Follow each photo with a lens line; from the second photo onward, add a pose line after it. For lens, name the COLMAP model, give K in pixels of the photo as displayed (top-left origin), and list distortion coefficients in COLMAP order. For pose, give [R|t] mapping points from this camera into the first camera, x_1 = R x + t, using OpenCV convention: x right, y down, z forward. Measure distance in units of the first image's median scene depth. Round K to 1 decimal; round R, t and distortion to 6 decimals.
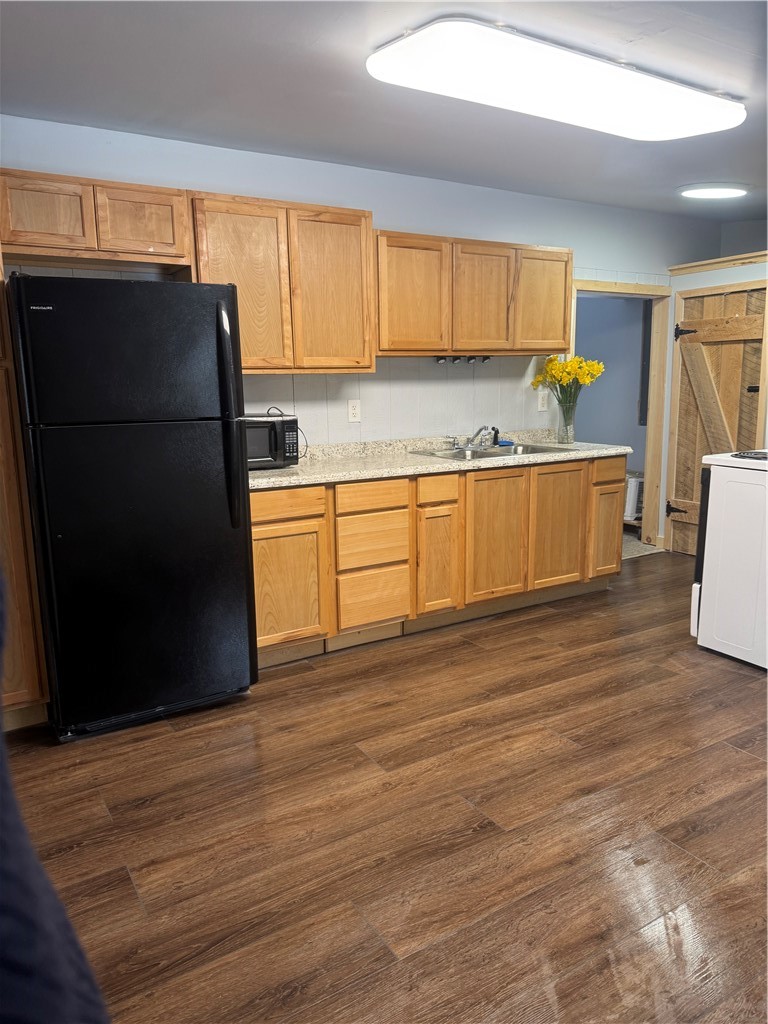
lens RADIAL K [[718.4, 0, 381.0], [0, 718.4, 512.0], [0, 0, 1]] dist [0.046479, -0.057261]
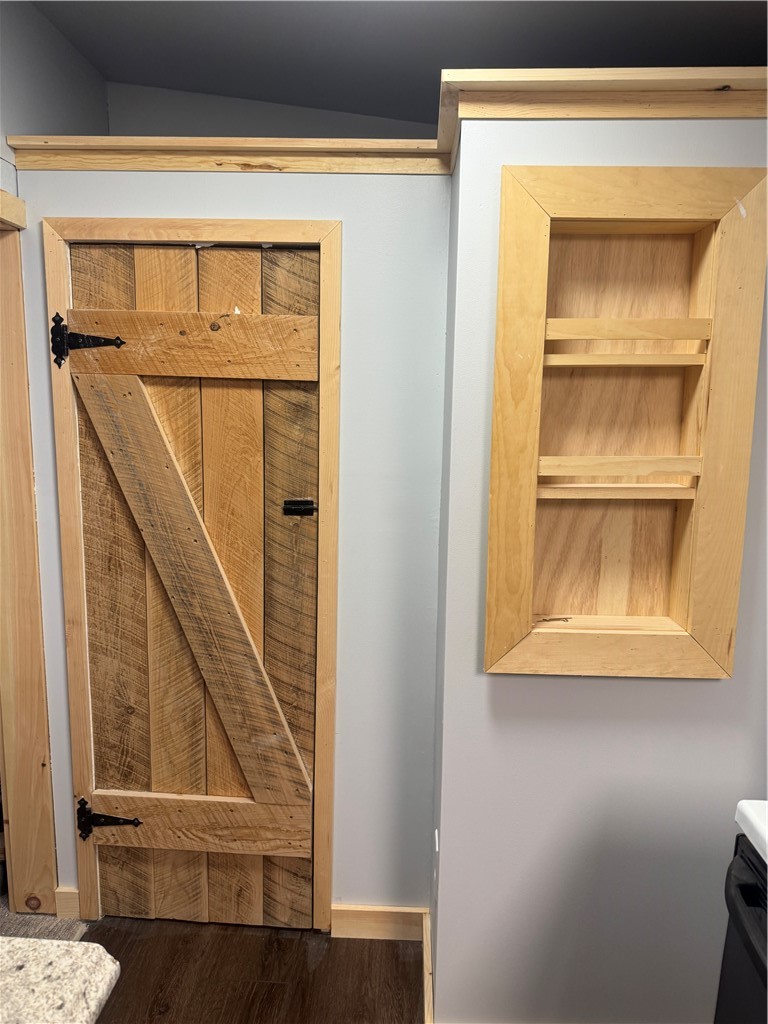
lens RADIAL K [[718.4, 0, 390.8], [0, 718.4, 509.2], [0, 0, 1]] dist [0.046479, -0.057261]
pose [[0.551710, -0.102447, 0.827720, 0.216975], [0.116480, 0.992166, 0.045162, -0.176140], [-0.825862, 0.071497, 0.559321, 0.725761]]
